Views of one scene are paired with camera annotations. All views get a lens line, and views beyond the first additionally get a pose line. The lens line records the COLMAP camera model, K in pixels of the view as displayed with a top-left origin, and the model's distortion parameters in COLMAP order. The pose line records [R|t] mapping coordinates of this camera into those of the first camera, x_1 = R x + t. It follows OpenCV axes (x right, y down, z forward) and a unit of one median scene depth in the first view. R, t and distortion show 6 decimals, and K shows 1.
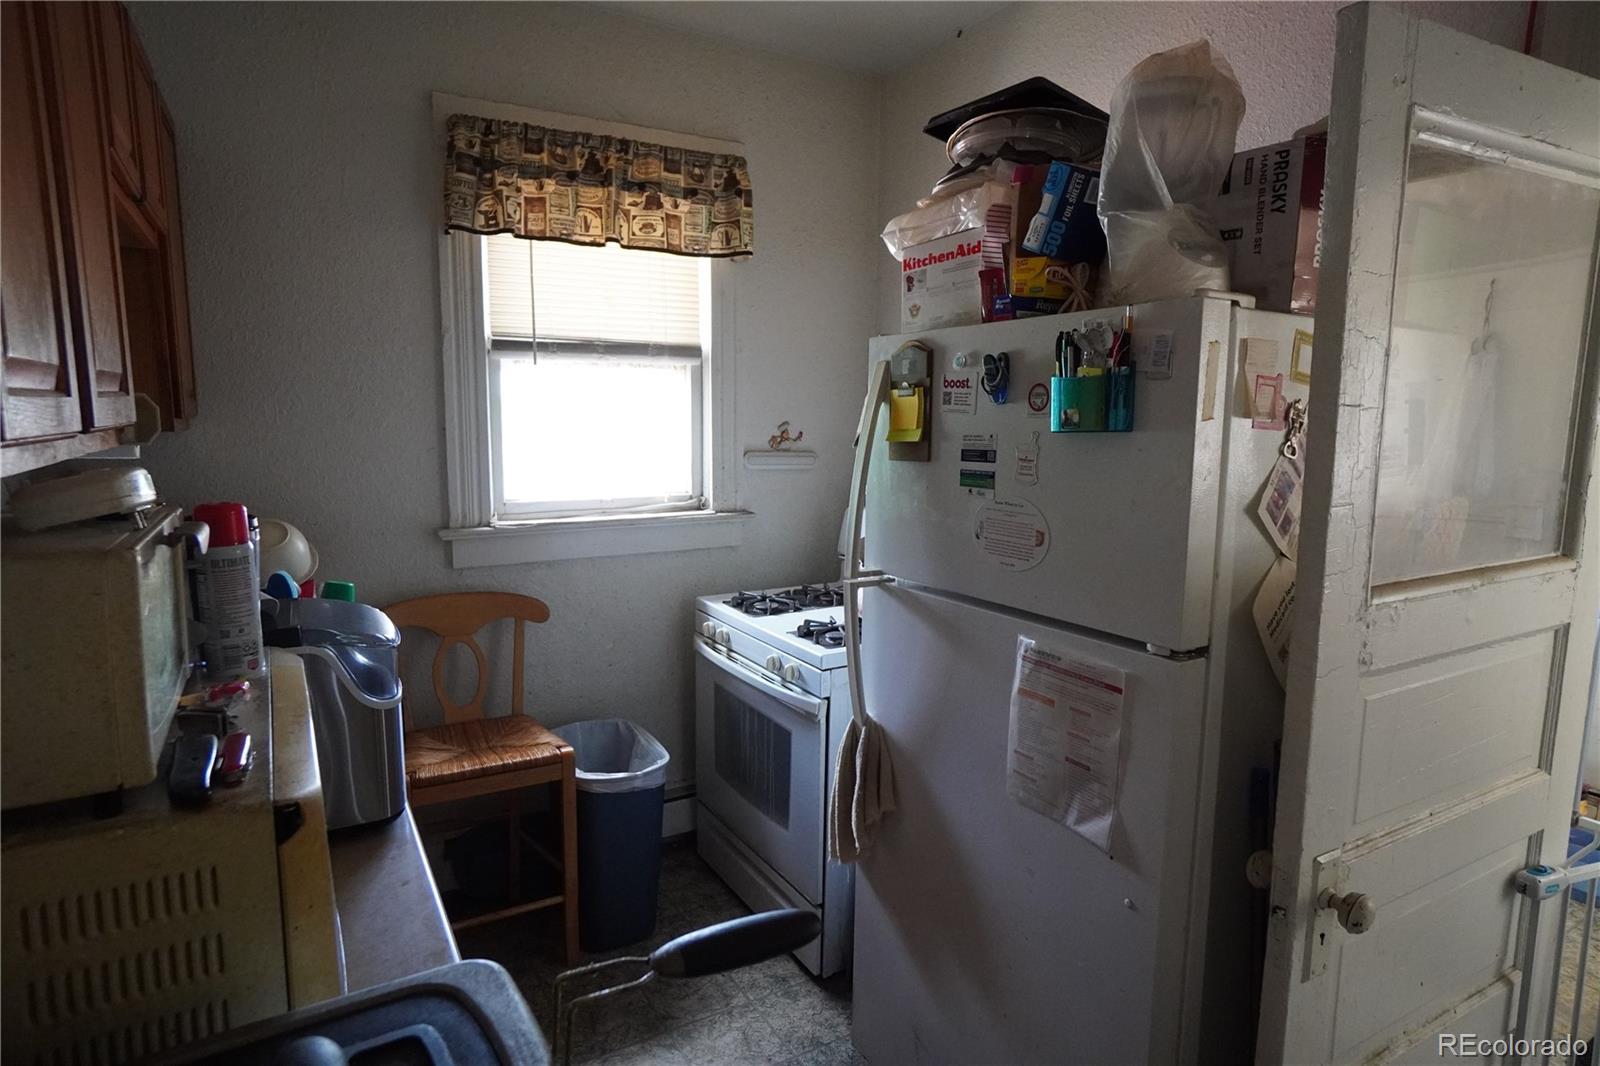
lens RADIAL K [[888.0, 0, 803.7], [0, 888.0, 526.5], [0, 0, 1]] dist [-0.011976, 0.000970]
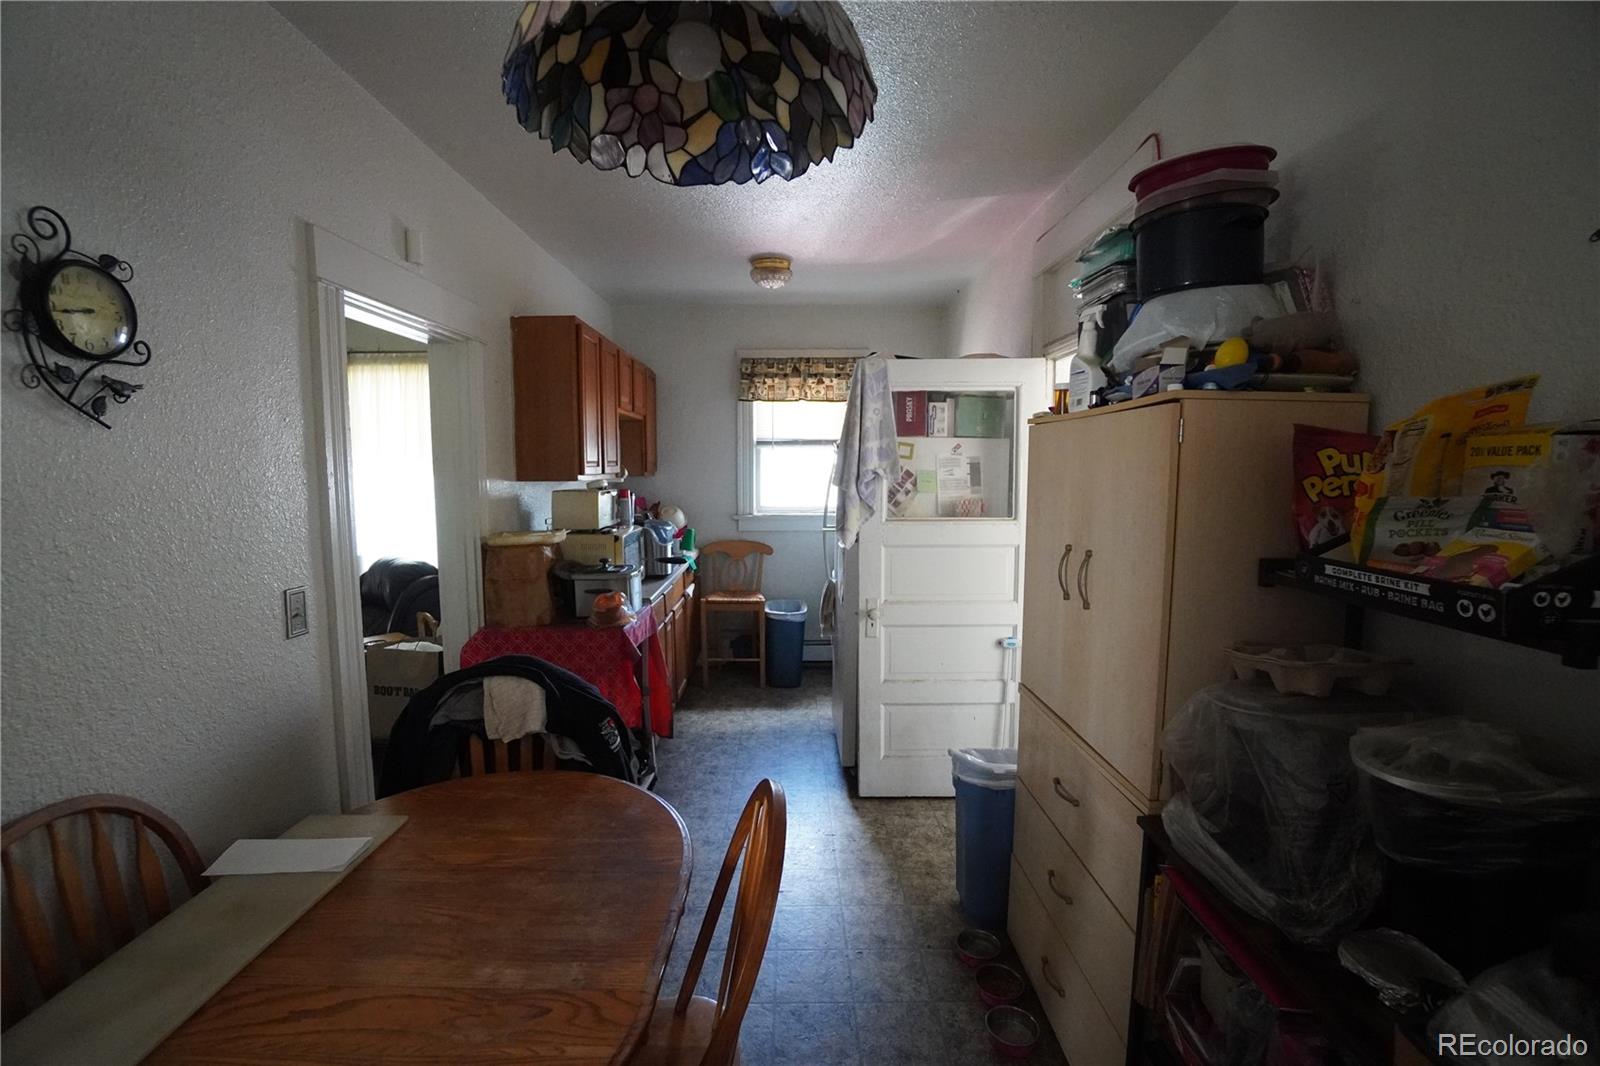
lens RADIAL K [[717.4, 0, 796.9], [0, 717.4, 537.7], [0, 0, 1]] dist [-0.024794, -0.000263]
pose [[0.864768, 0.043482, -0.500285, 0.789296], [-0.060466, 0.998012, -0.017776, 0.094914], [0.498517, 0.045622, 0.865679, -0.707305]]
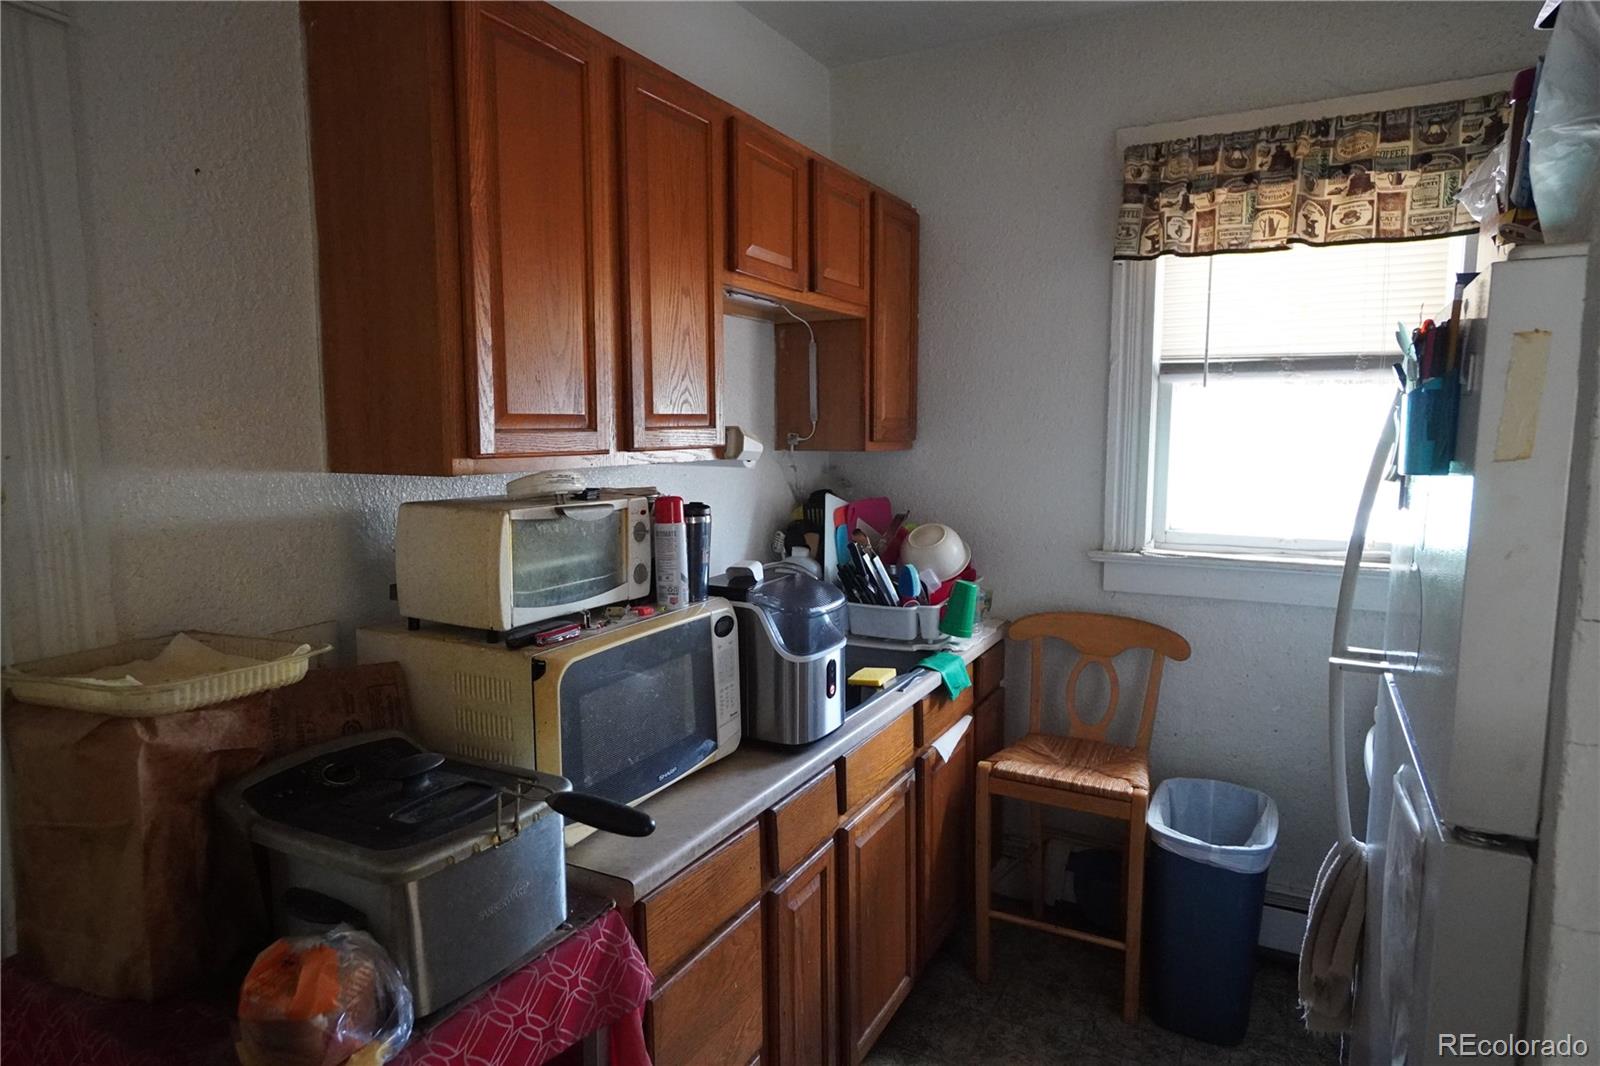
lens RADIAL K [[964.8, 0, 796.5], [0, 964.8, 529.3], [0, 0, 1]] dist [0.000102, 0.009845]
pose [[0.519508, 0.085488, -0.850178, 0.365285], [-0.110368, 0.993361, 0.032444, -0.019066], [0.847308, 0.076977, 0.525494, 0.112061]]
